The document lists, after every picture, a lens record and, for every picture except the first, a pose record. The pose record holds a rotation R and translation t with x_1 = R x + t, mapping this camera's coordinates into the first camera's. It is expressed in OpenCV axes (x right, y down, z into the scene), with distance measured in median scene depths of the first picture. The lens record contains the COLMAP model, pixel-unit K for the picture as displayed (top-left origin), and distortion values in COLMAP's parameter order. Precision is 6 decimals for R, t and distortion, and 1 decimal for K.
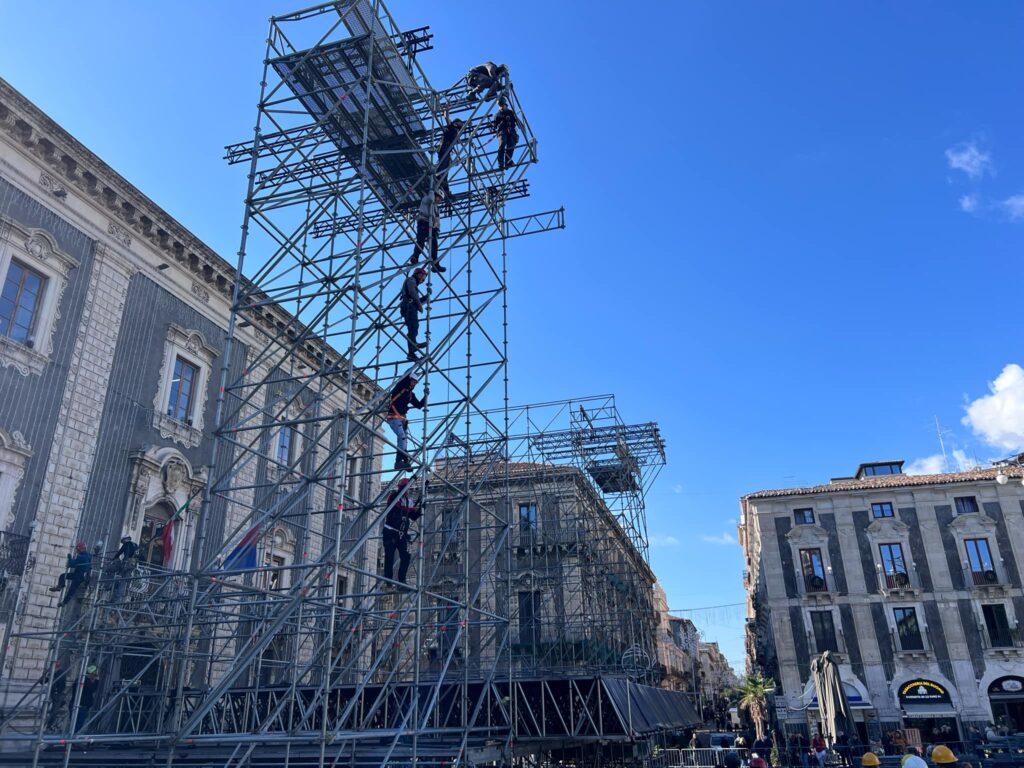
lens RADIAL K [[768.8, 0, 515.3], [0, 768.8, 387.7], [0, 0, 1]] dist [0.048839, -0.051880]
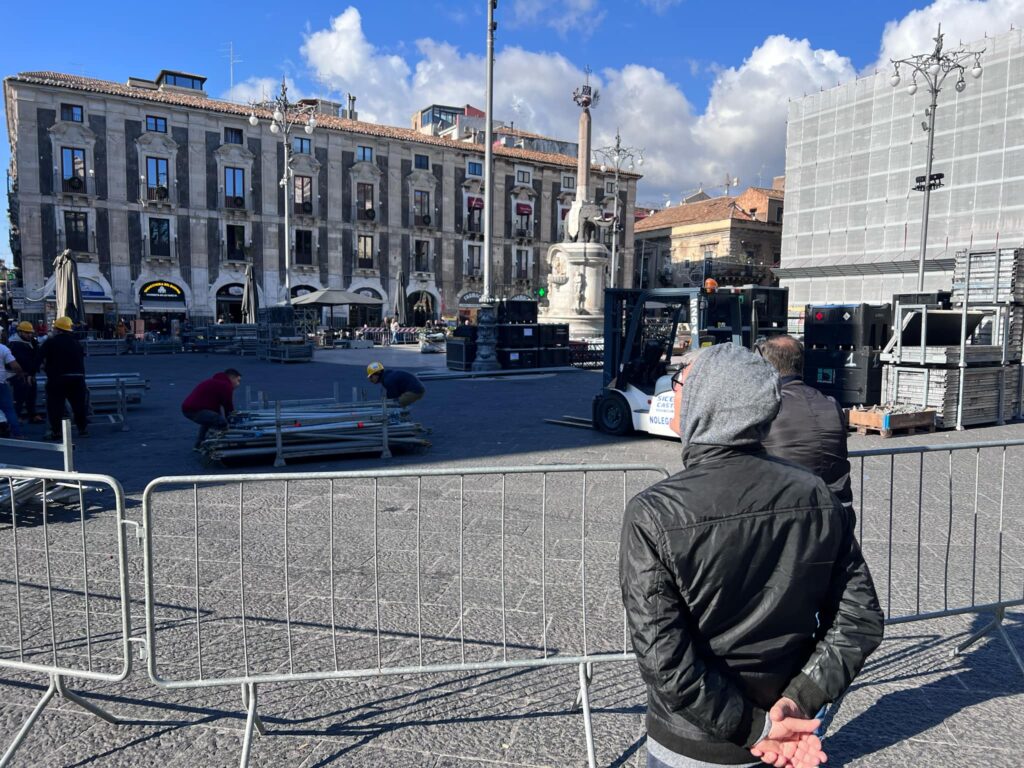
lens RADIAL K [[772.0, 0, 523.2], [0, 772.0, 388.5], [0, 0, 1]] dist [0.044475, -0.056762]
pose [[0.666403, -0.037301, 0.744658, 0.025055], [-0.321279, 0.886901, 0.331943, -0.034956], [-0.672820, -0.460451, 0.579049, -0.093005]]
